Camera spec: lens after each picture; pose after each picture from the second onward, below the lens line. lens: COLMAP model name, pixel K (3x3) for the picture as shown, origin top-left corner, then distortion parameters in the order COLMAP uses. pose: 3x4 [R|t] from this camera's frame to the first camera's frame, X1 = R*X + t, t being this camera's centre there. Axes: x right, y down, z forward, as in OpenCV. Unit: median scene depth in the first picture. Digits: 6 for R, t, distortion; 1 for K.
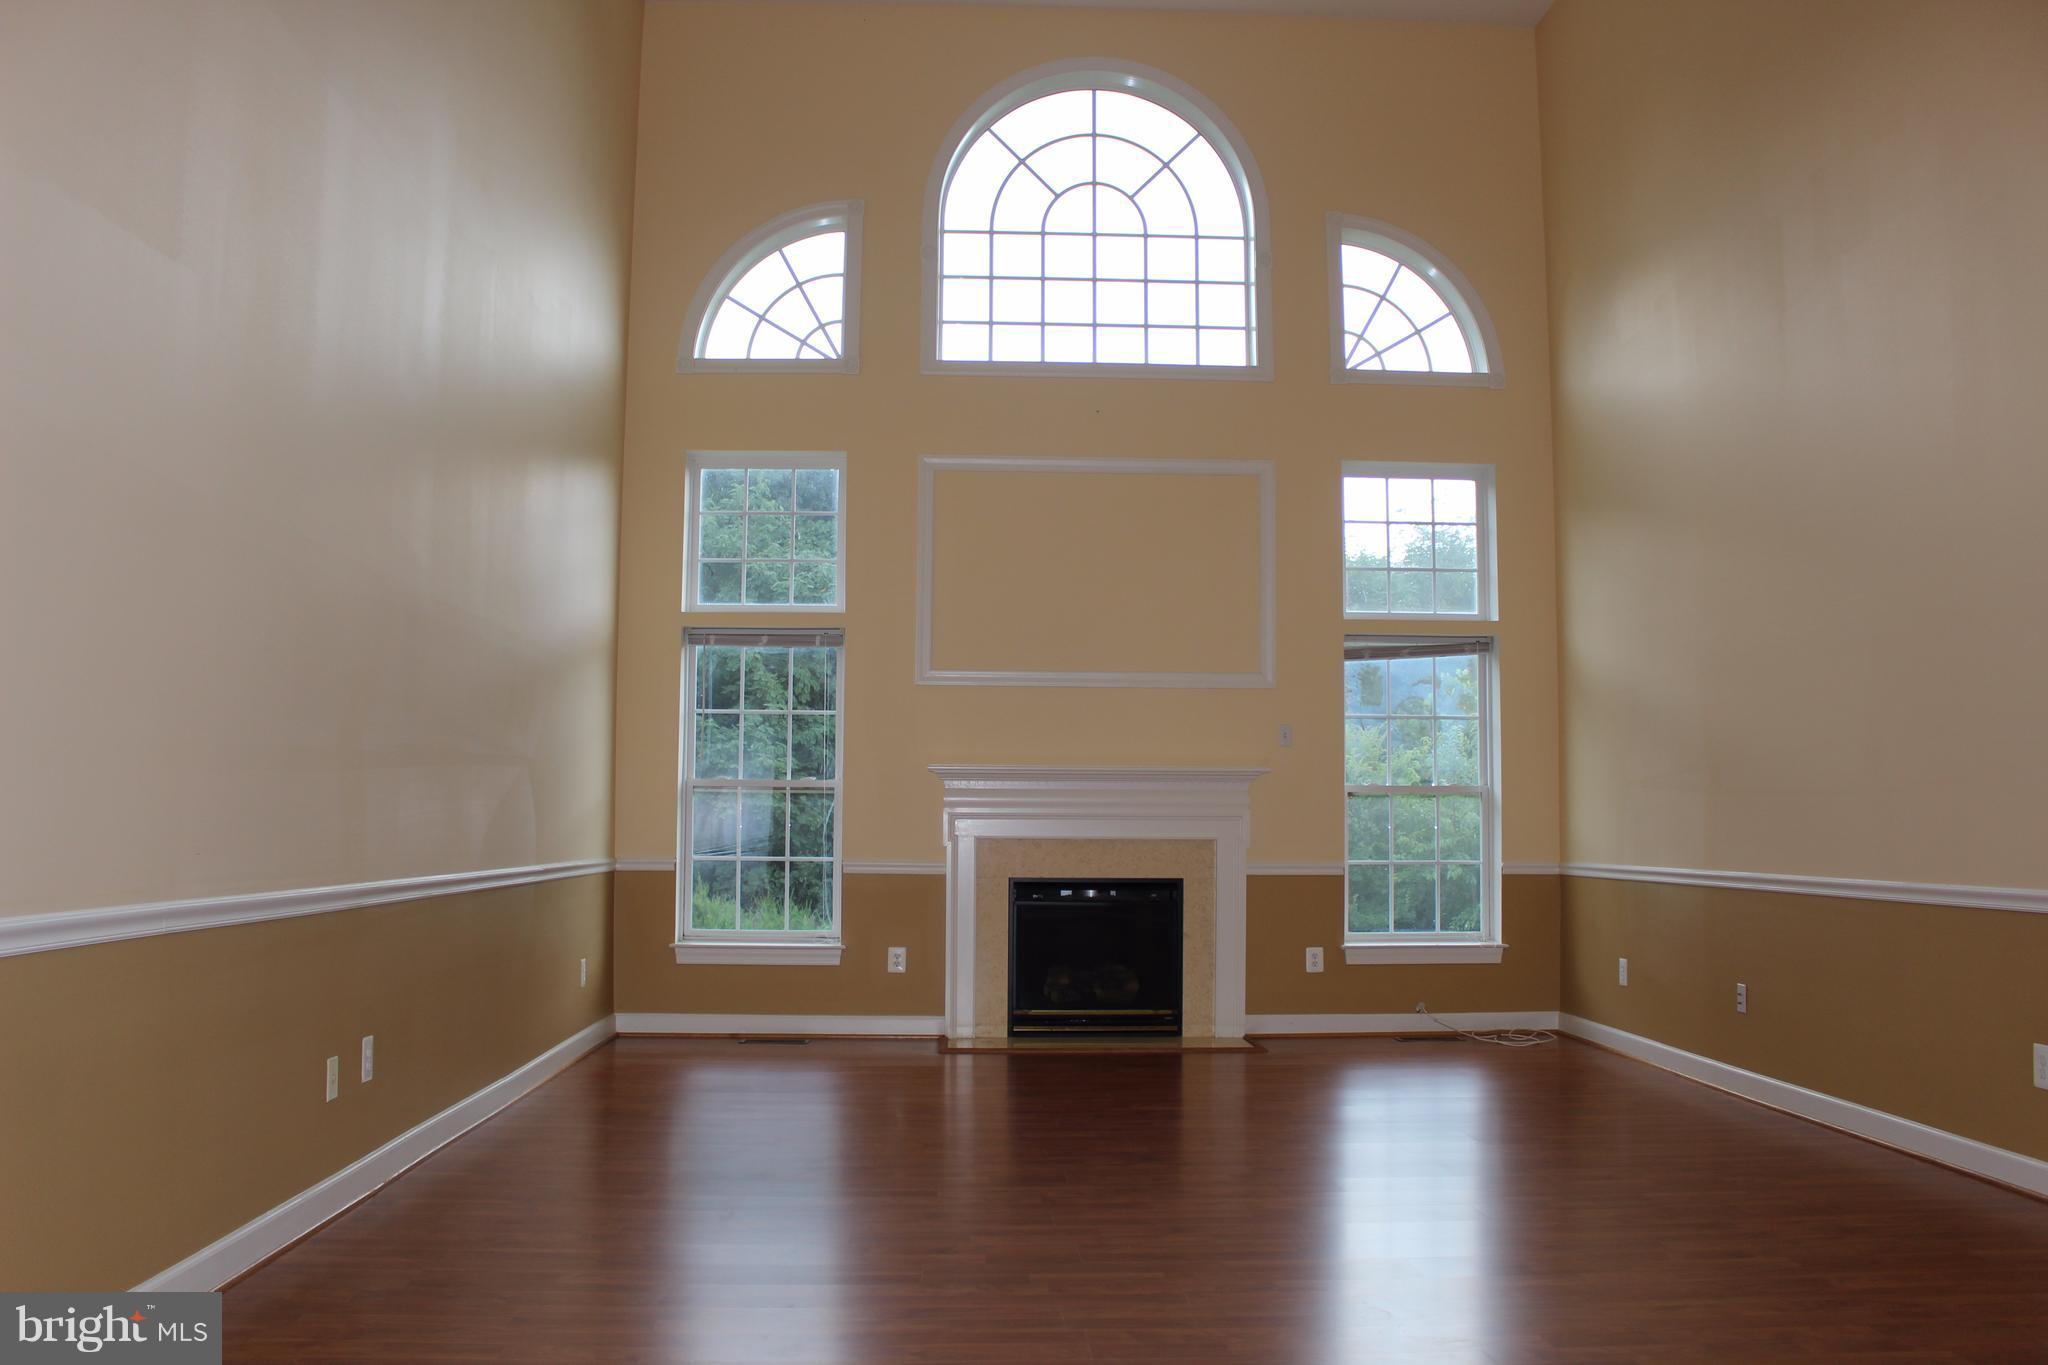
lens RADIAL K [[1732.0, 0, 1019.4], [0, 1732.0, 678.8], [0, 0, 1]] dist [-0.155773, 0.115018]
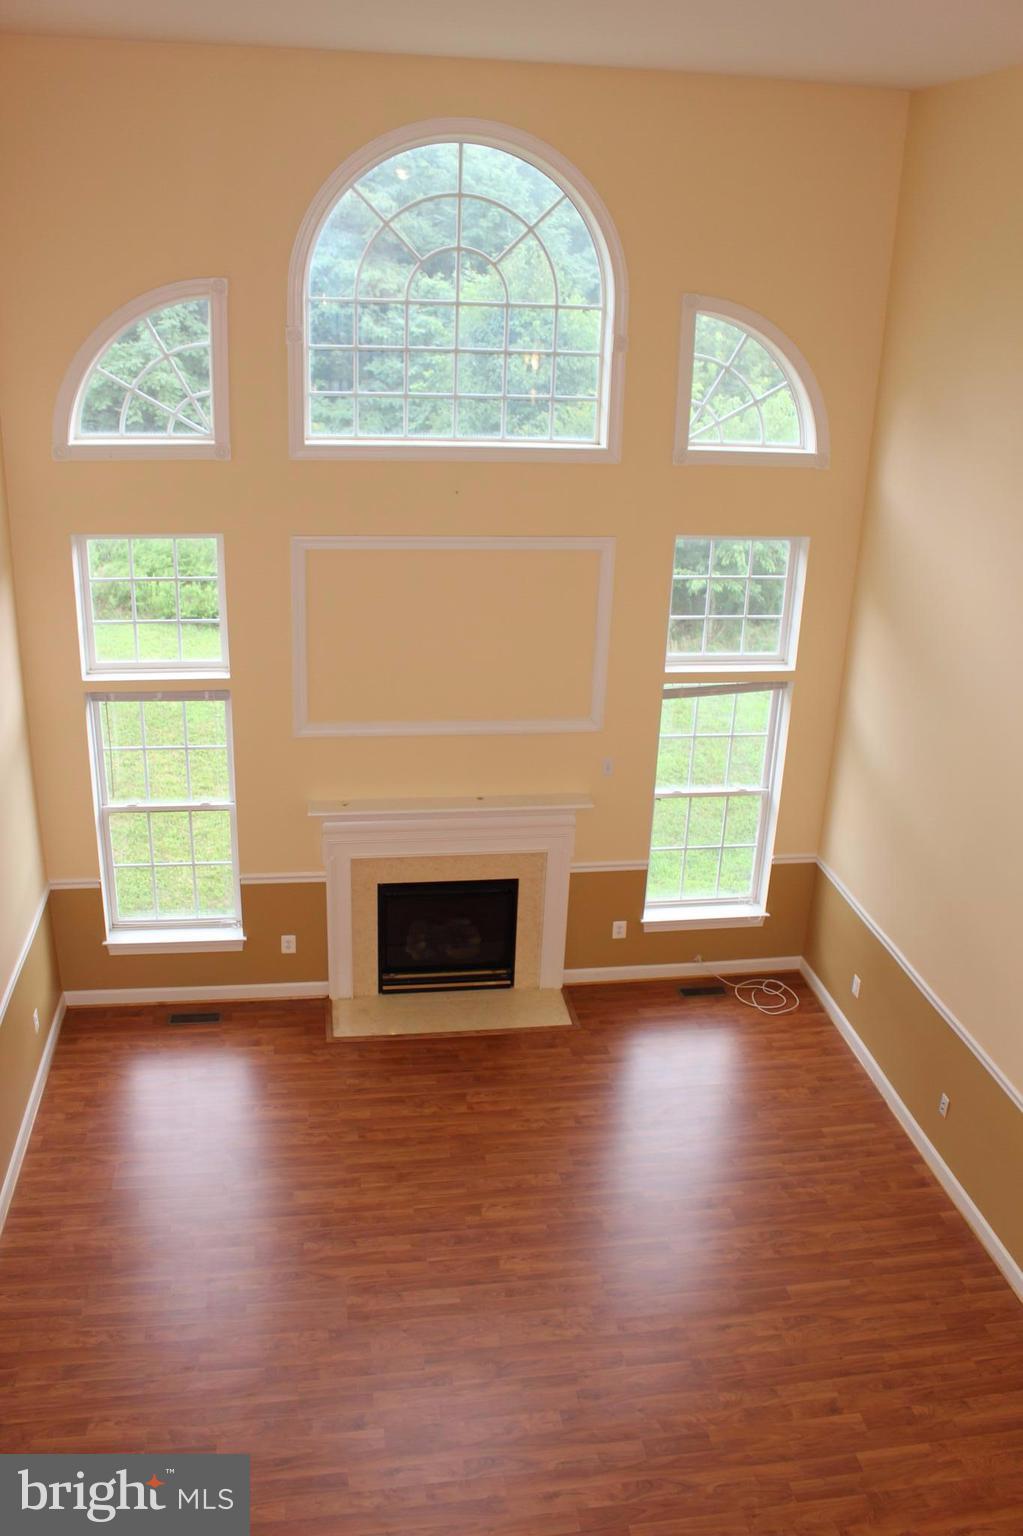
lens RADIAL K [[1299.0, 0, 515.3], [0, 1299.0, 769.8], [0, 0, 1]] dist [-0.155773, 0.115018]
pose [[0.993825, -0.011823, 0.110326, -0.009458], [-0.039708, 0.890562, 0.453126, -0.374053], [-0.103610, -0.454709, 0.884593, 0.212367]]
